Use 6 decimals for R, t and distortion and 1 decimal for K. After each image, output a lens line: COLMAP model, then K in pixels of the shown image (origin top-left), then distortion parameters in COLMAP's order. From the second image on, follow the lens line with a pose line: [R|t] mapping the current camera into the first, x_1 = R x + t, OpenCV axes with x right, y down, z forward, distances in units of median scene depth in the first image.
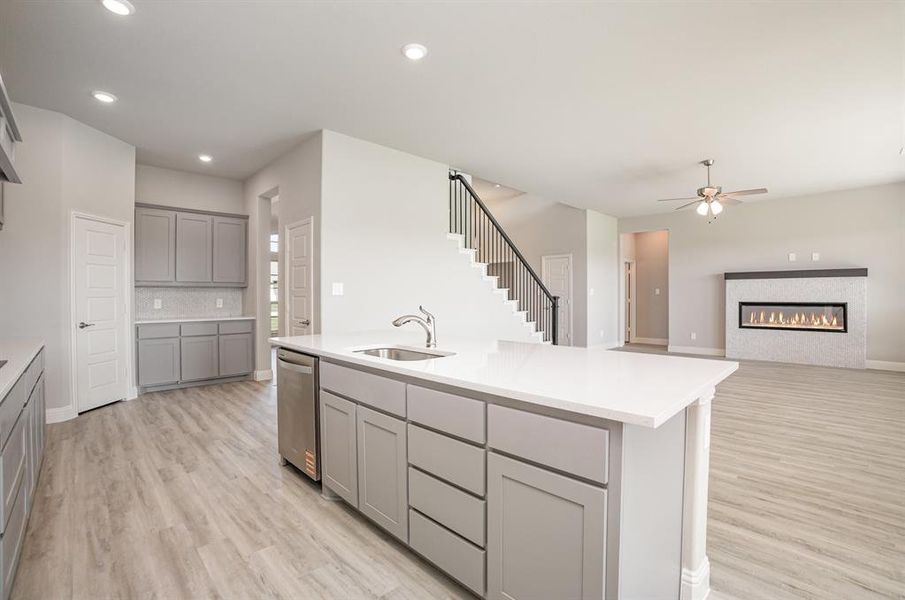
lens RADIAL K [[401.7, 0, 452.5], [0, 401.7, 296.3], [0, 0, 1]] dist [-0.083178, 0.021733]
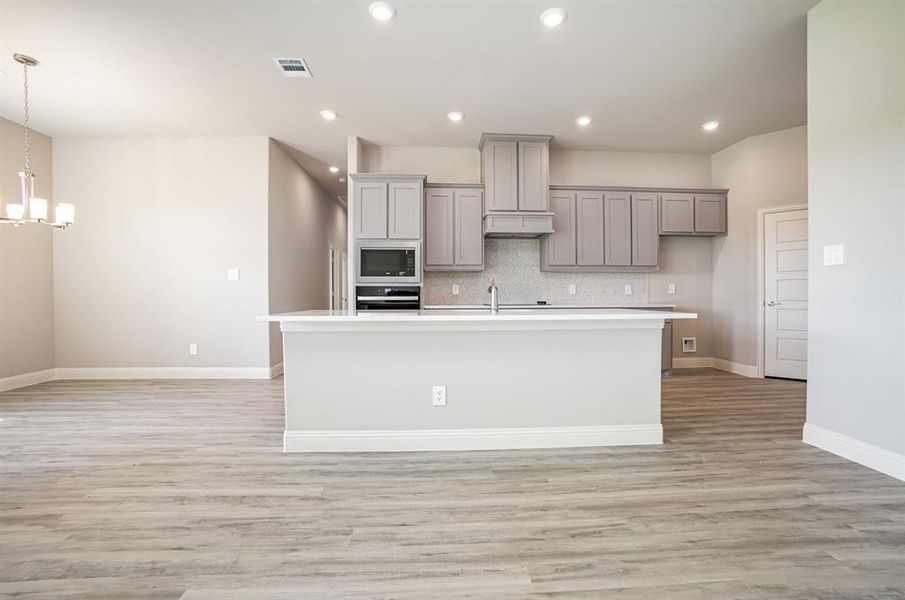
lens RADIAL K [[406.0, 0, 452.1], [0, 406.0, 293.4], [0, 0, 1]] dist [-0.085362, 0.025497]
pose [[-0.658690, 0.000960, -0.752413, 0.443960], [0.001025, 0.999999, 0.000379, 0.032634], [0.752413, -0.000522, -0.658691, 0.797628]]
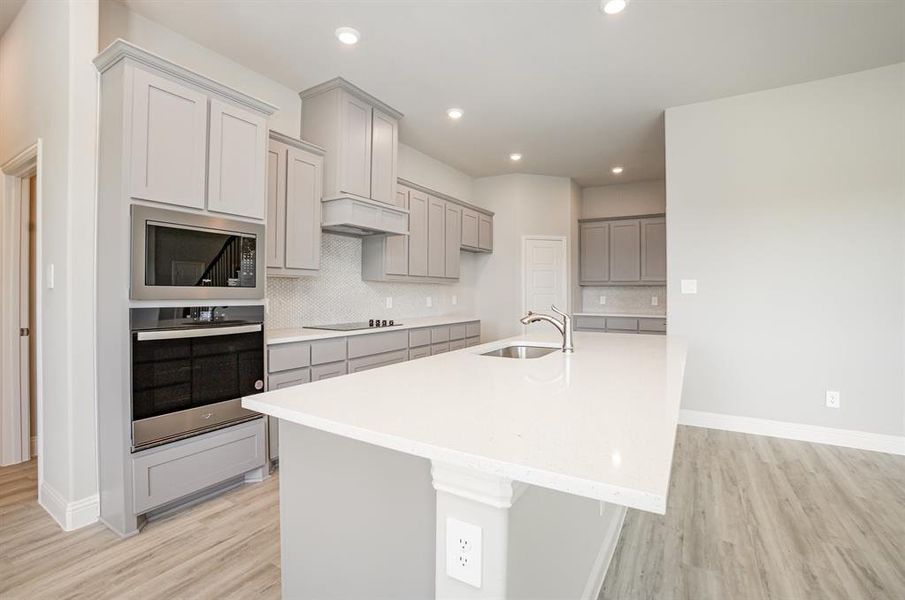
lens RADIAL K [[406.0, 0, 452.1], [0, 406.0, 293.4], [0, 0, 1]] dist [-0.085362, 0.025497]
pose [[0.249871, 0.006294, -0.968259, 0.341793], [-0.008990, 0.999951, 0.004180, -0.002456], [0.968237, 0.007660, 0.249915, 0.247544]]
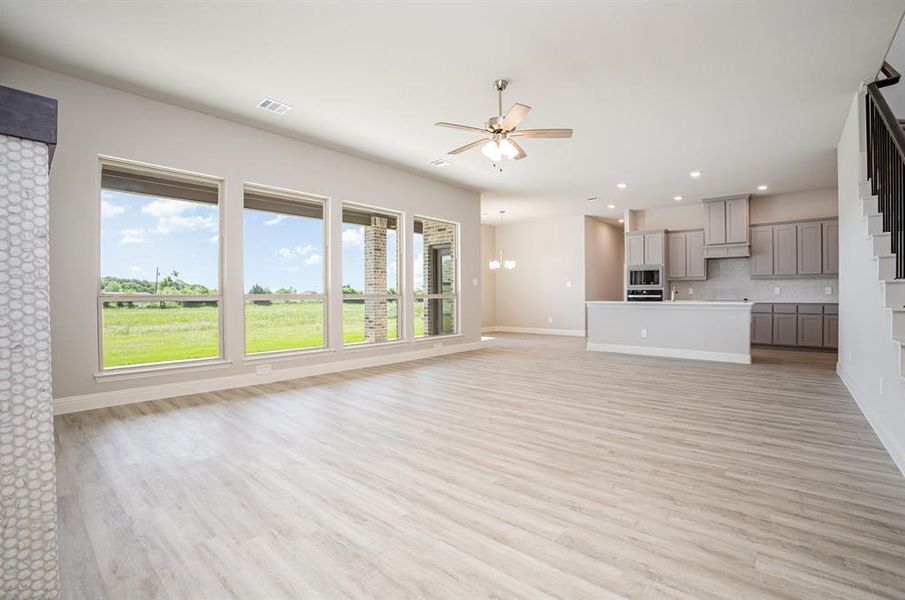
lens RADIAL K [[406.0, 0, 452.1], [0, 406.0, 293.4], [0, 0, 1]] dist [-0.085362, 0.025497]
pose [[-0.996905, 0.001065, -0.078609, 0.806415], [0.001098, 0.999999, -0.000381, 0.031857], [0.078609, -0.000466, -0.996905, 1.720476]]
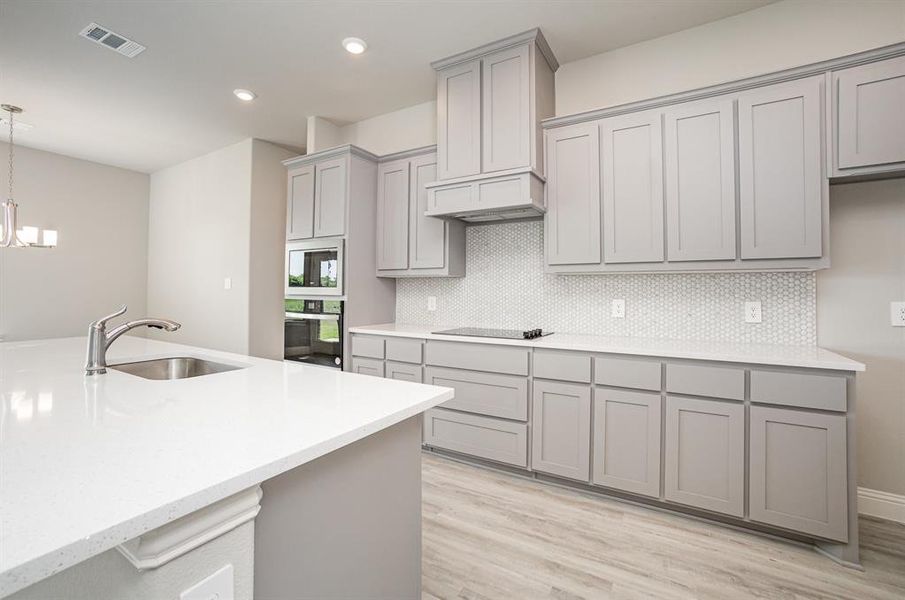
lens RADIAL K [[395.3, 0, 447.1], [0, 395.3, 285.9], [0, 0, 1]] dist [-0.055311, 0.023249]
pose [[-0.965999, -0.006361, -0.258469, -0.191104], [-0.004801, 0.999966, -0.006668, -0.004320], [0.258503, -0.005200, -0.965996, 0.802322]]
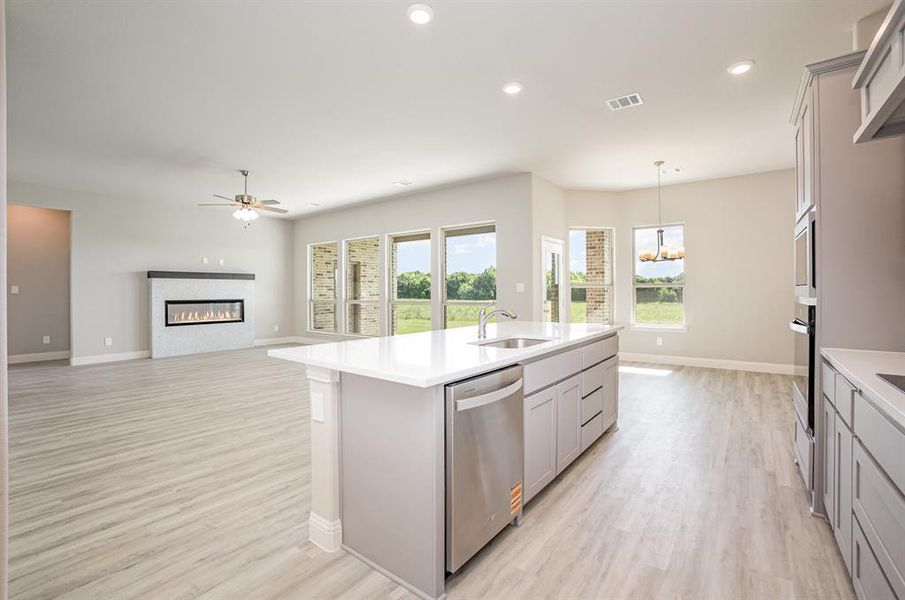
lens RADIAL K [[406.0, 0, 452.1], [0, 406.0, 293.4], [0, 0, 1]] dist [-0.085362, 0.025497]
pose [[-0.143233, -0.001079, 0.989688, -0.534743], [0.008131, 0.999964, 0.002267, -0.000785], [-0.989656, 0.008372, -0.143219, 0.577942]]
